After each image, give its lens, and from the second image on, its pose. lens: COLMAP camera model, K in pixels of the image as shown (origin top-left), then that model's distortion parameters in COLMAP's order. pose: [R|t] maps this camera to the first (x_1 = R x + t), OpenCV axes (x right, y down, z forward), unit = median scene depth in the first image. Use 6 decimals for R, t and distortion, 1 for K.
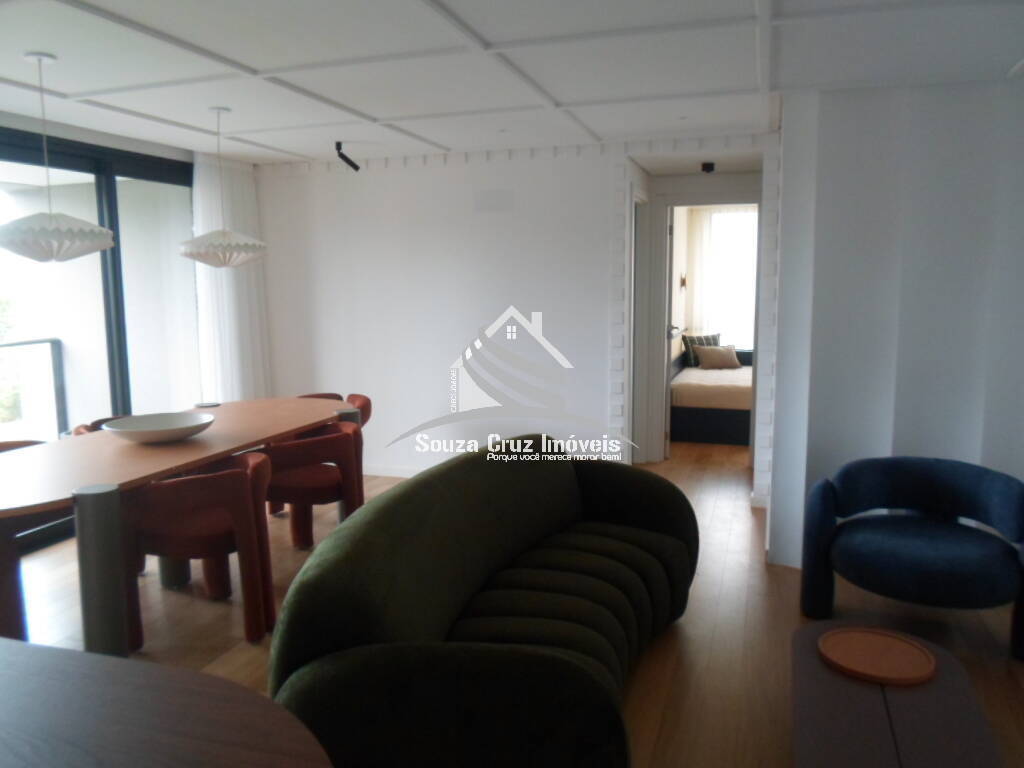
lens RADIAL K [[782.8, 0, 508.8], [0, 782.8, 372.1], [0, 0, 1]] dist [-0.016974, -0.004782]
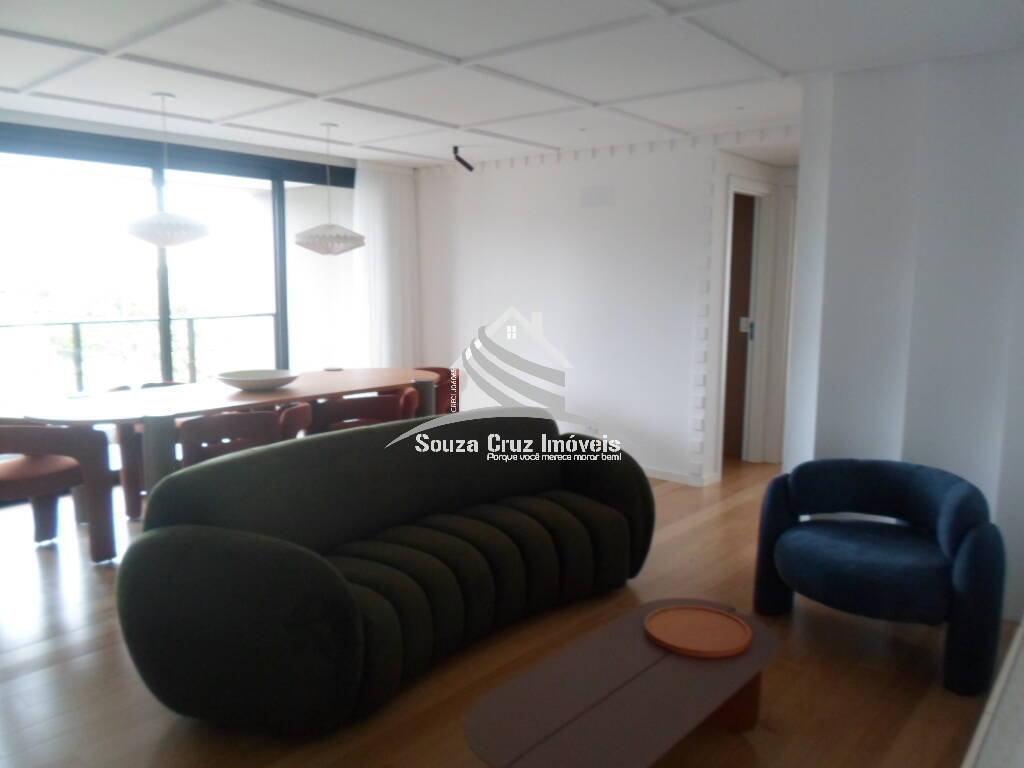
lens RADIAL K [[782.8, 0, 508.8], [0, 782.8, 372.1], [0, 0, 1]] dist [-0.016974, -0.004782]
pose [[0.929587, 0.060824, -0.363550, 0.285810], [-0.059849, 0.998110, 0.013958, 0.011771], [0.363712, 0.008783, 0.931470, -0.024934]]
